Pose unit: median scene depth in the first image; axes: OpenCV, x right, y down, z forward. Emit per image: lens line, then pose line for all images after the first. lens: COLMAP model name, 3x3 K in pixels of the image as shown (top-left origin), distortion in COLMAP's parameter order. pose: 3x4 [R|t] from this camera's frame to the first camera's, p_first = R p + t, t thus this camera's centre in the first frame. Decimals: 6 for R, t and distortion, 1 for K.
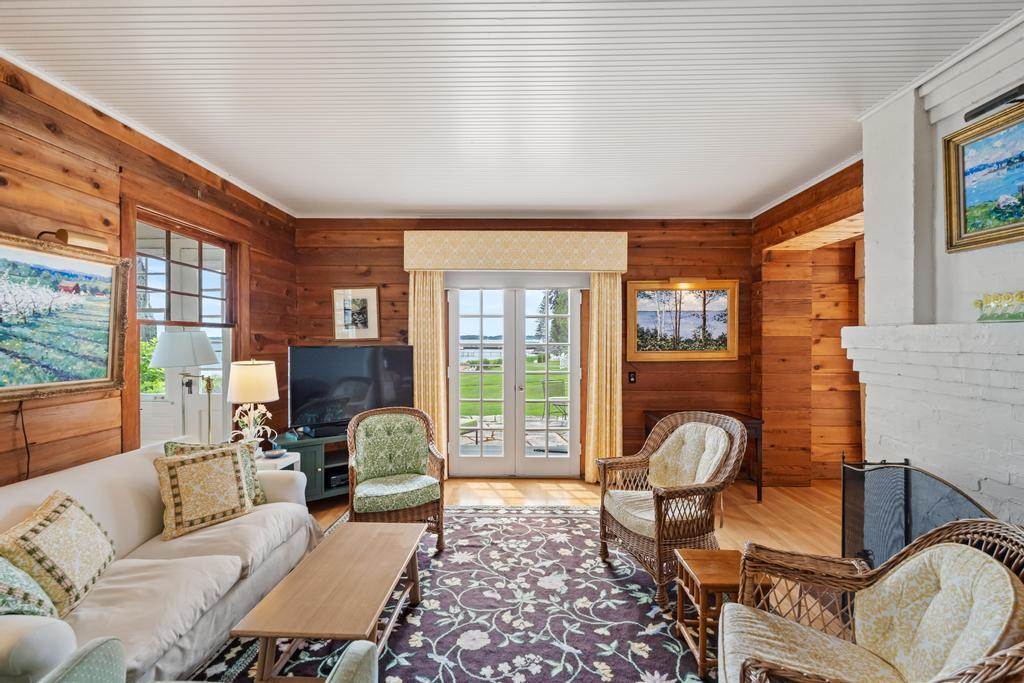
lens RADIAL K [[462.6, 0, 512.0], [0, 462.6, 341.5], [0, 0, 1]] dist [-0.001552, 0.000508]
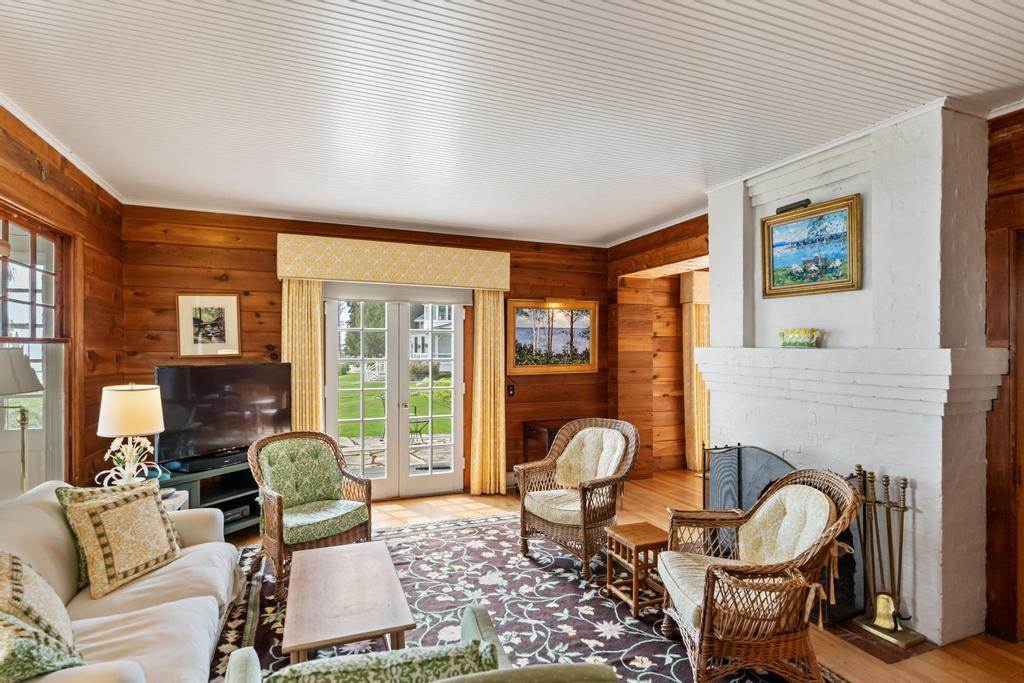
lens RADIAL K [[530.2, 0, 512.4], [0, 530.2, 346.9], [0, 0, 1]] dist [0.000283, 0.000298]
pose [[0.918177, 0.001223, 0.396168, -0.306571], [0.000738, 0.999988, -0.004799, -0.022165], [-0.396169, 0.004698, 0.918166, -0.151302]]
